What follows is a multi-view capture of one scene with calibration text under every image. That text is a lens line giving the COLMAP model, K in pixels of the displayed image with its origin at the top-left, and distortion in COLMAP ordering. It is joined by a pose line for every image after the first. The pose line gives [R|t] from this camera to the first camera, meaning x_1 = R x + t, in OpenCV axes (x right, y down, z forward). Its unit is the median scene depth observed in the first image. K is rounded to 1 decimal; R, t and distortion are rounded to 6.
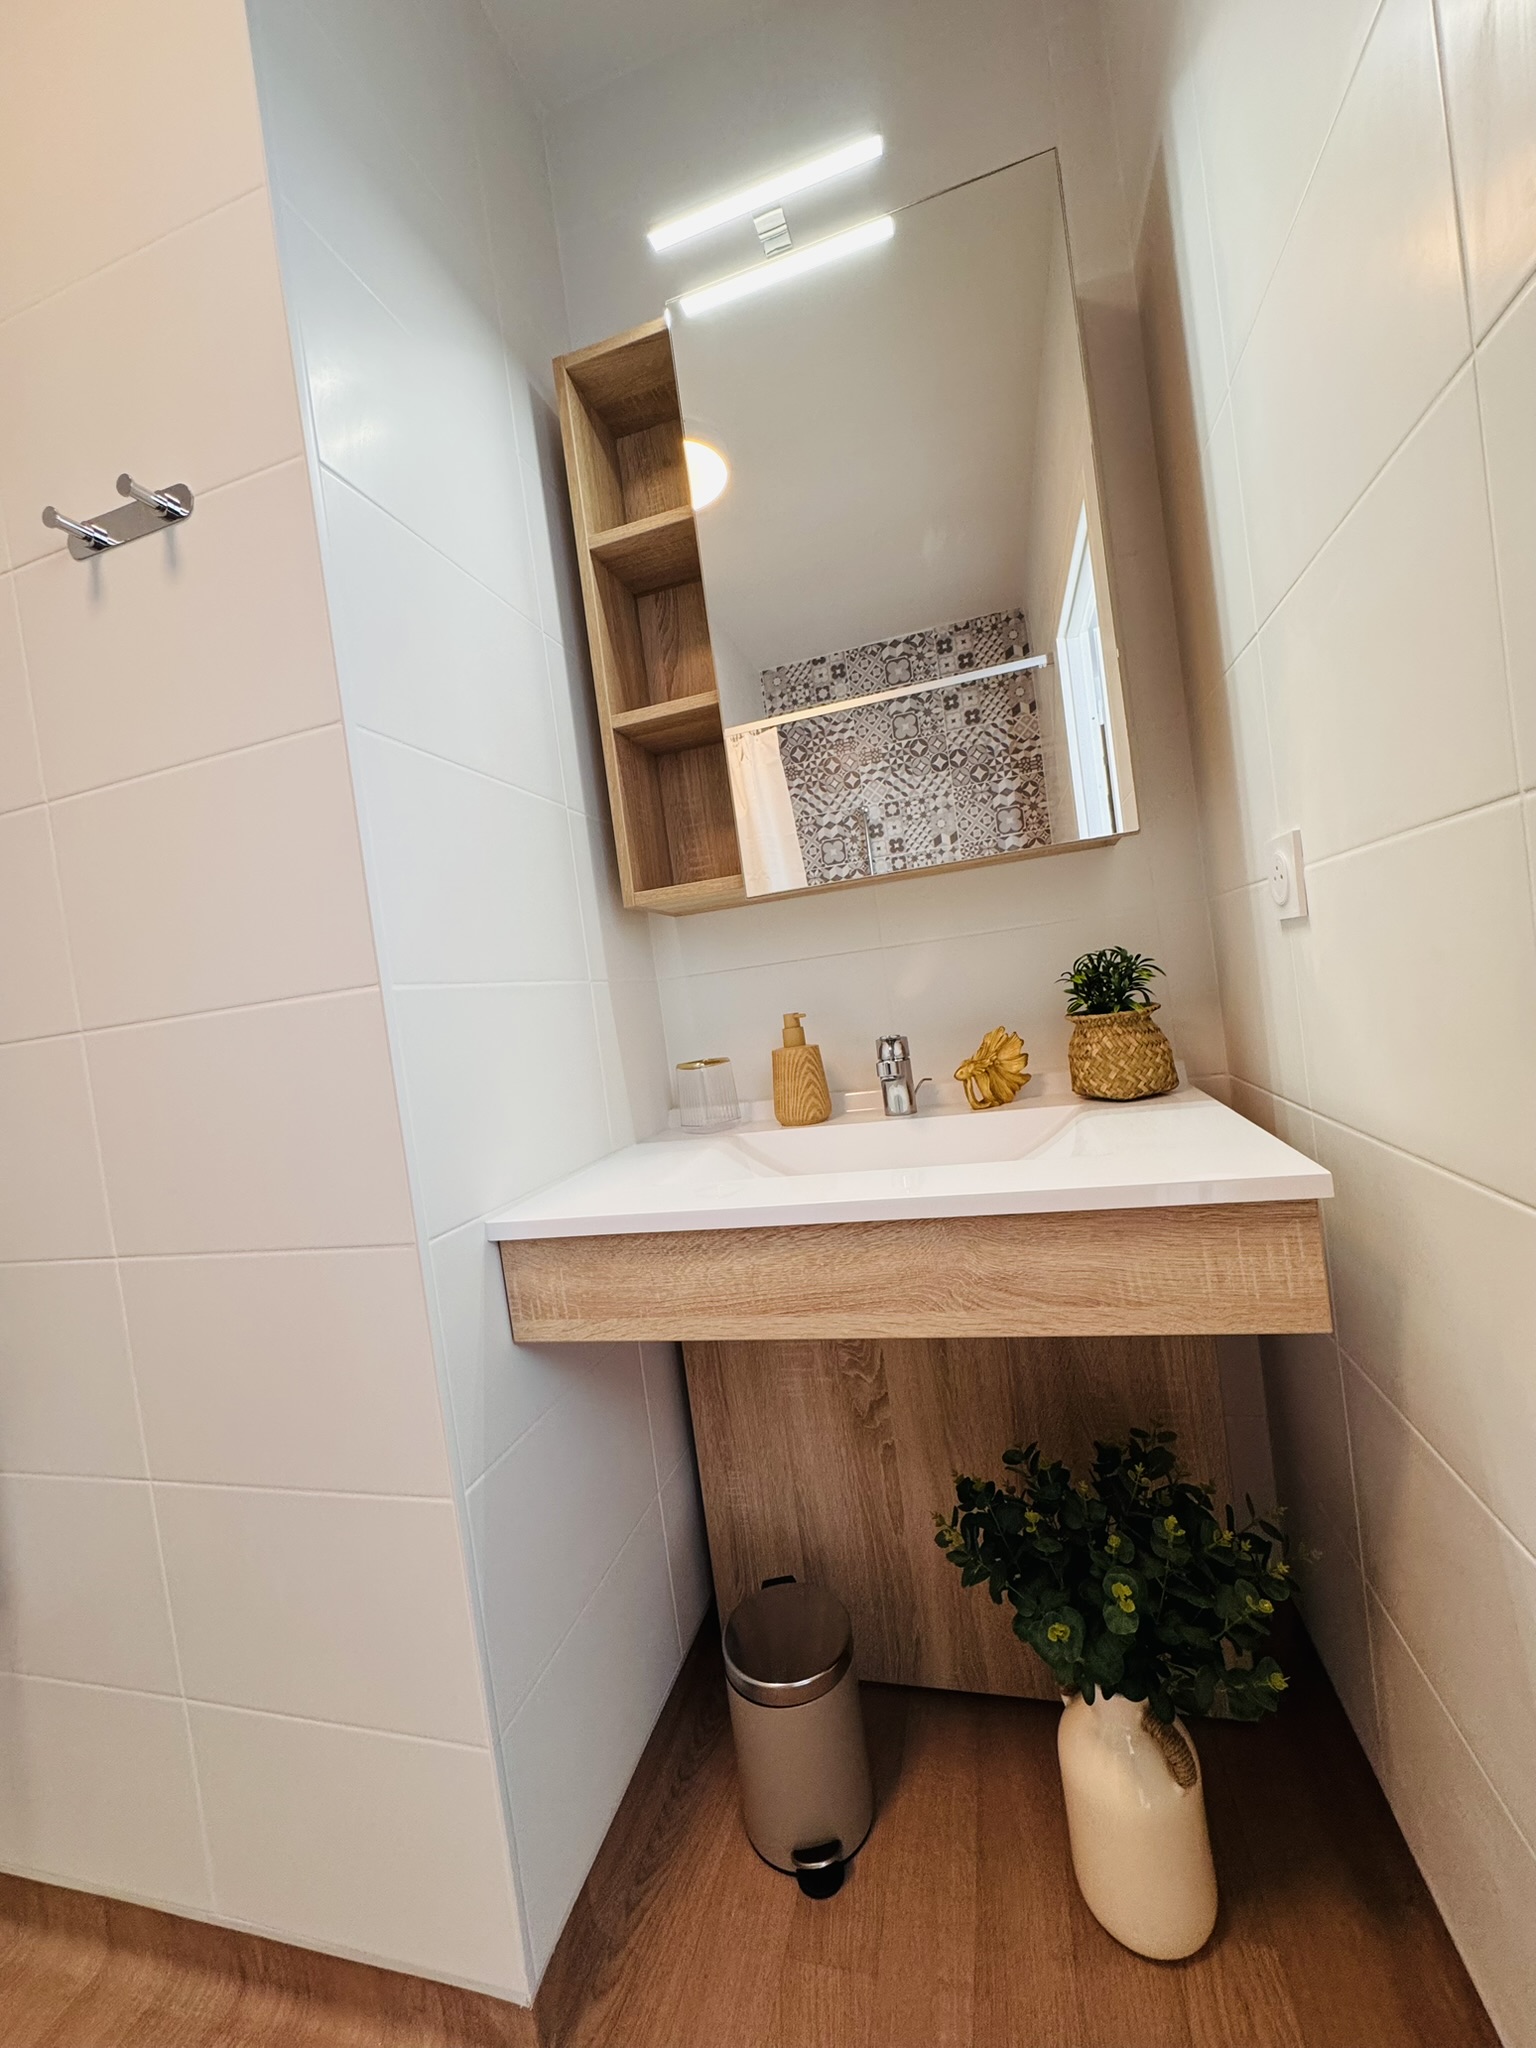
lens RADIAL K [[817.5, 0, 767.9], [0, 817.5, 1023.3], [0, 0, 1]] dist [-0.002809, 0.001572]
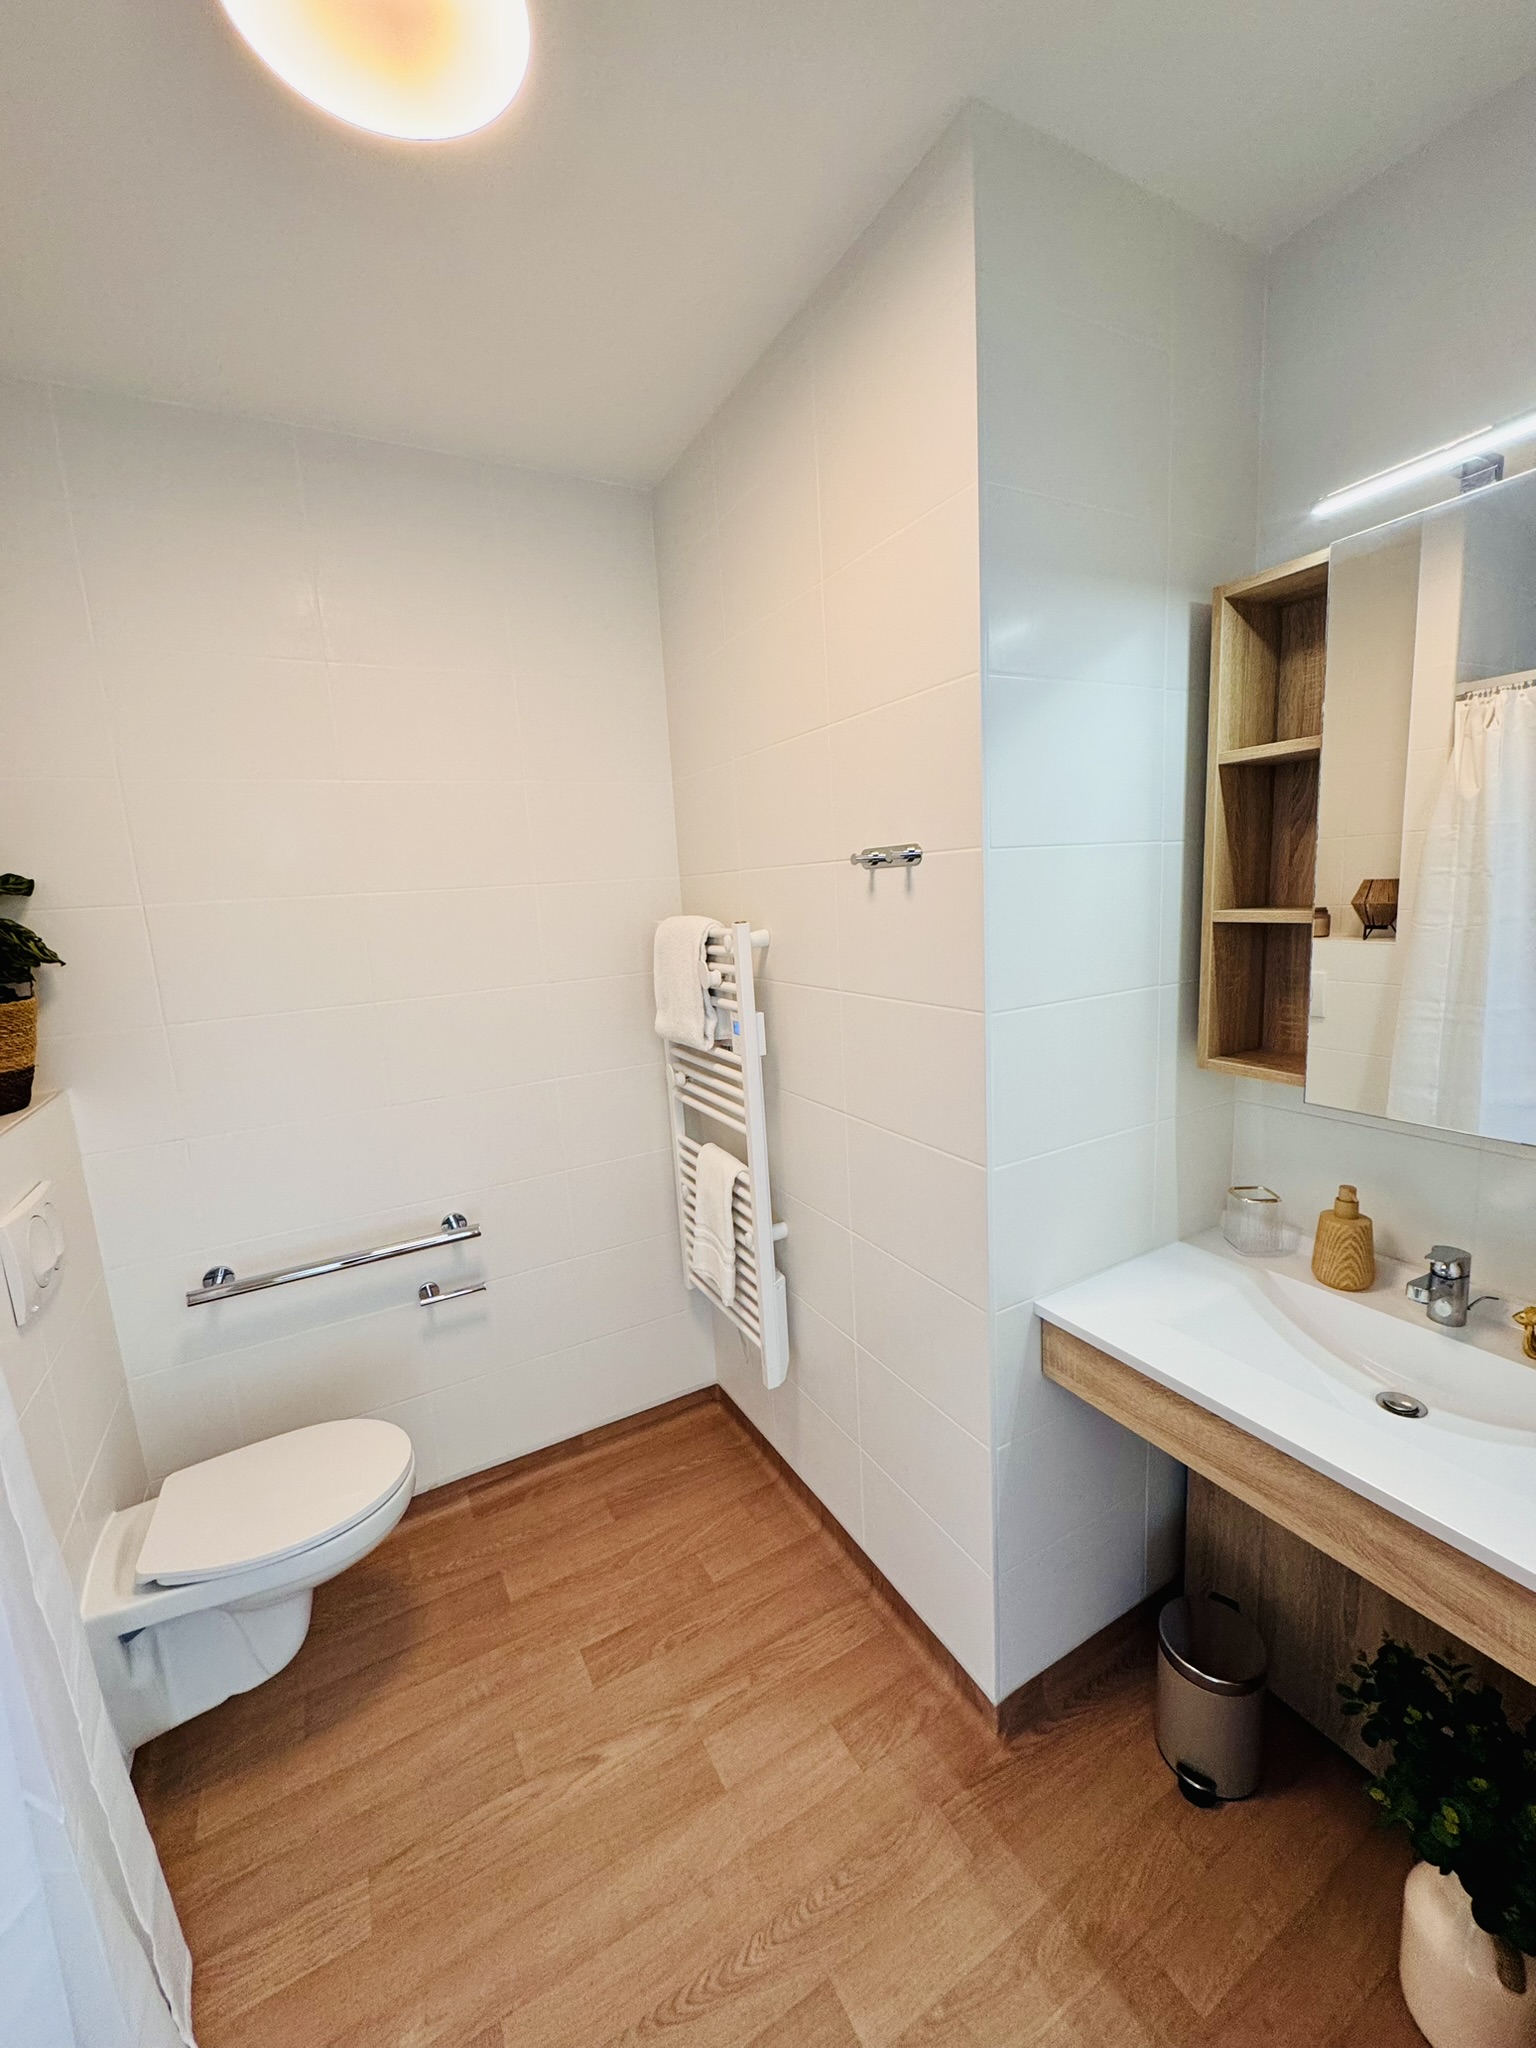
lens RADIAL K [[817.5, 0, 755.2], [0, 817.5, 1025.8], [0, 0, 1]] dist [-0.002809, 0.001572]
pose [[0.699828, 0.204298, -0.684473, 0.192818], [-0.049330, 0.969762, 0.239014, -0.483904], [0.712606, -0.133503, 0.688745, -0.312189]]
